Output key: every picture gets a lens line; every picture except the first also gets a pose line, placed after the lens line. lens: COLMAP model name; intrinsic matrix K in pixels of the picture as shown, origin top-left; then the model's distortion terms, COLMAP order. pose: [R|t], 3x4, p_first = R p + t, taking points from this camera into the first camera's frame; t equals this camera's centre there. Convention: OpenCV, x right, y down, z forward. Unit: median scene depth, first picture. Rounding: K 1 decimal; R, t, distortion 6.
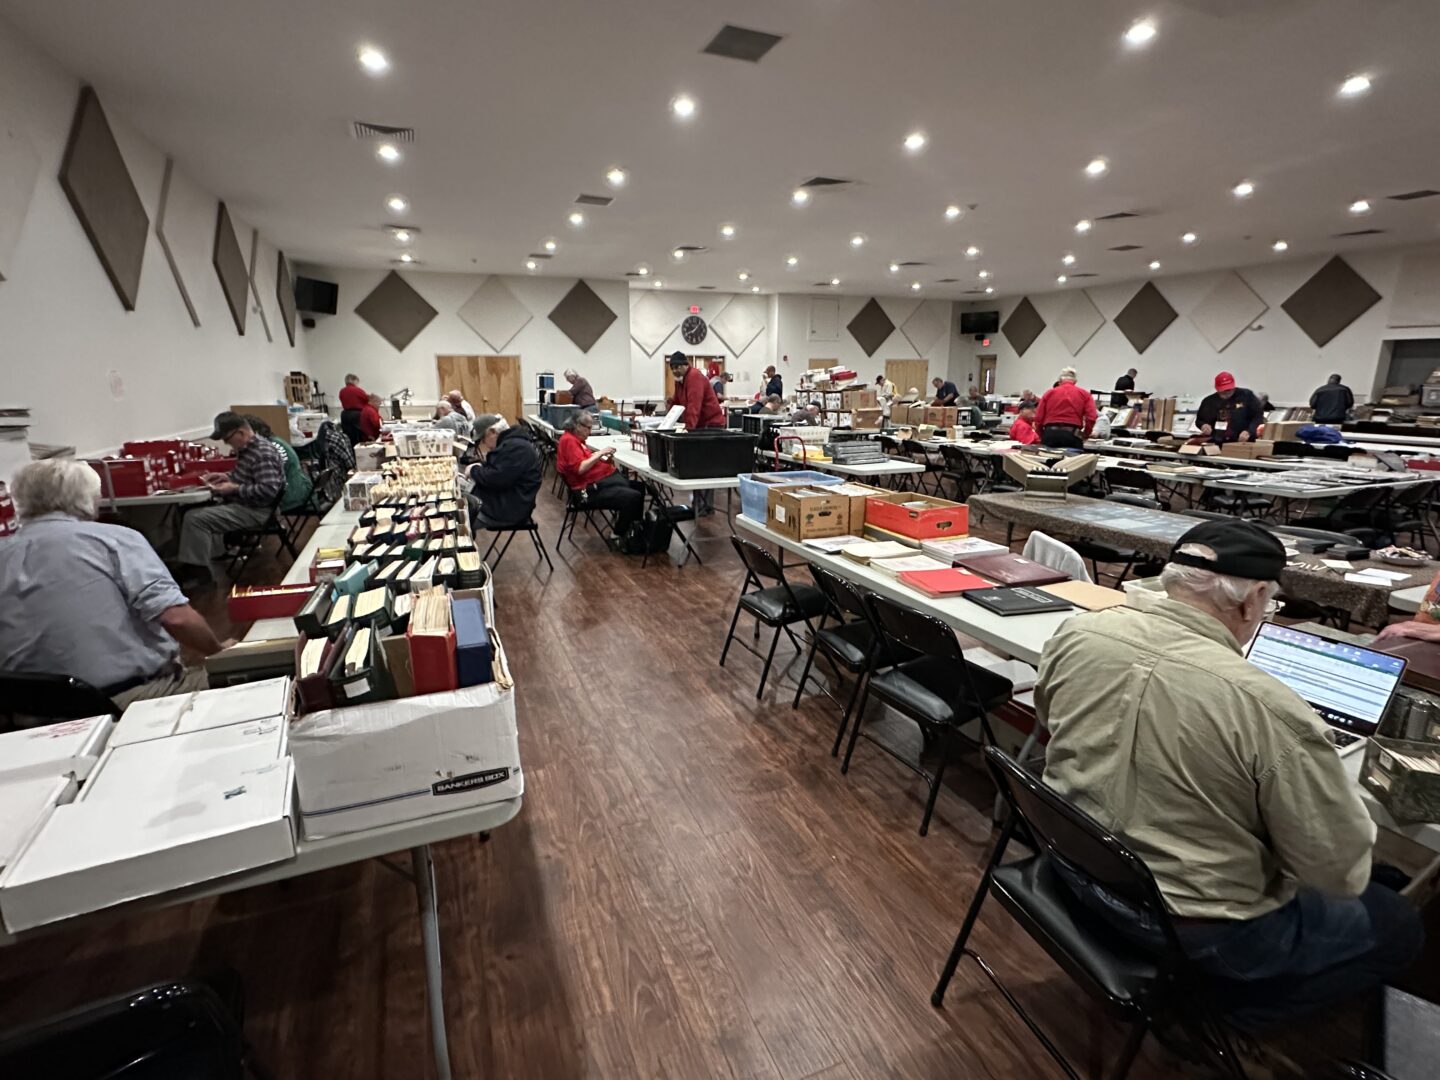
lens RADIAL K [[708.9, 0, 733.5], [0, 708.9, 538.3], [0, 0, 1]] dist [0.003283, 0.000121]
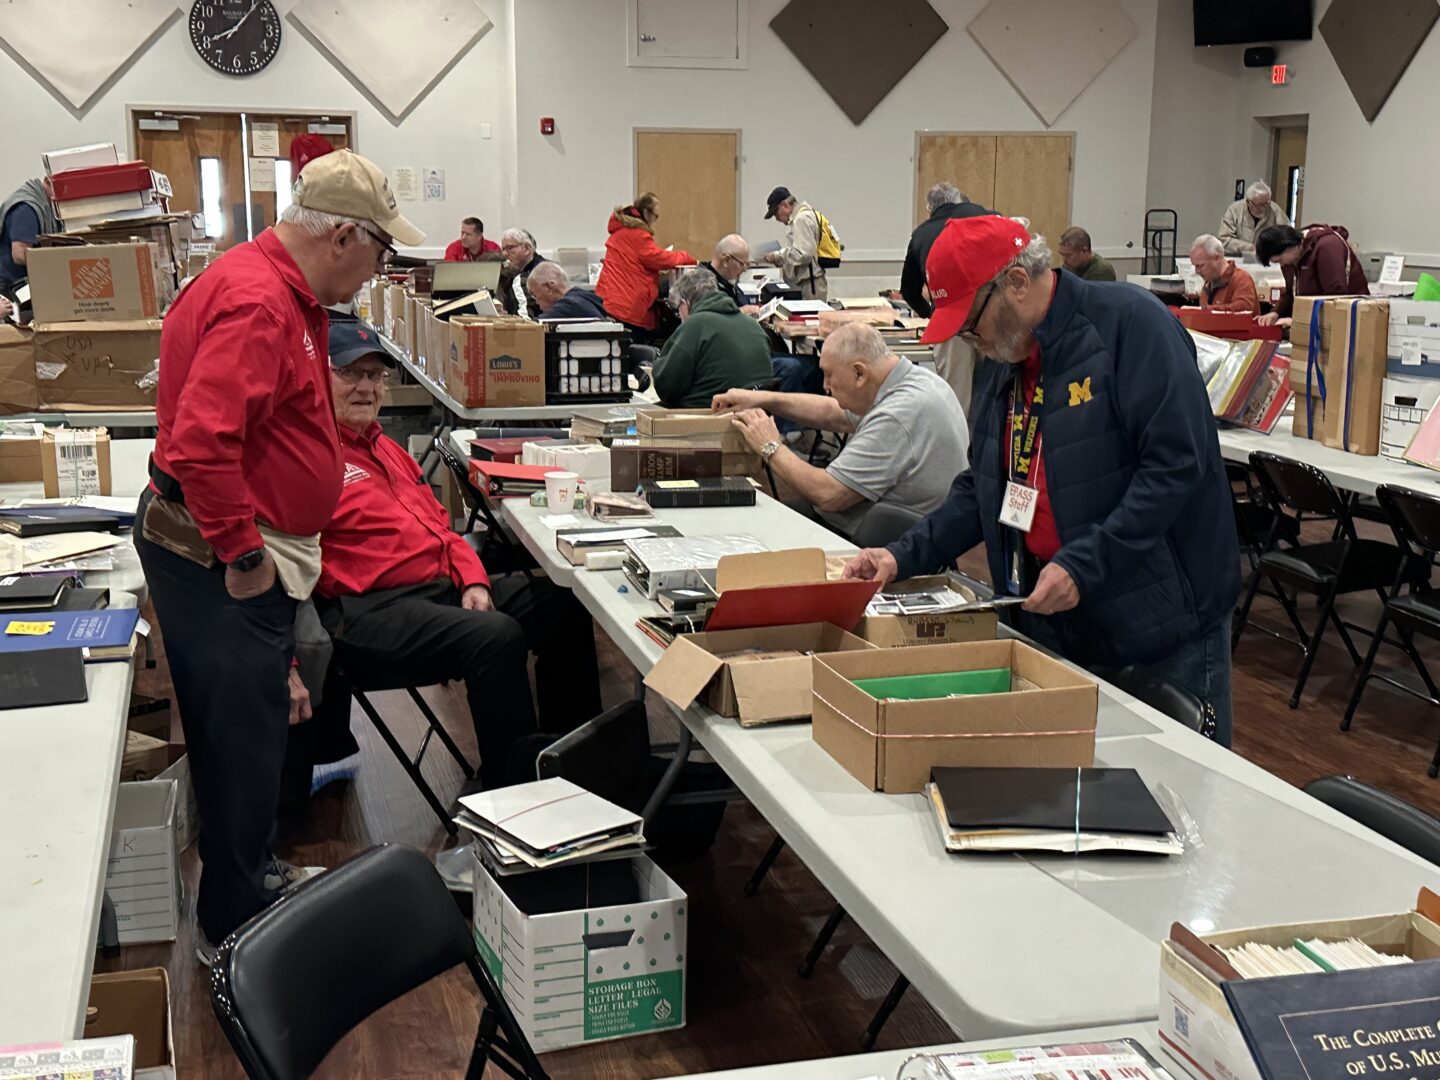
lens RADIAL K [[1917.2, 0, 722.7], [0, 1917.2, 540.1], [0, 0, 1]] dist [0.146616, 0.000000]
pose [[0.994195, 0.027559, -0.104005, 0.220880], [-0.031861, 0.998694, -0.039929, -0.043220], [0.102768, 0.043011, 0.993775, 0.178875]]
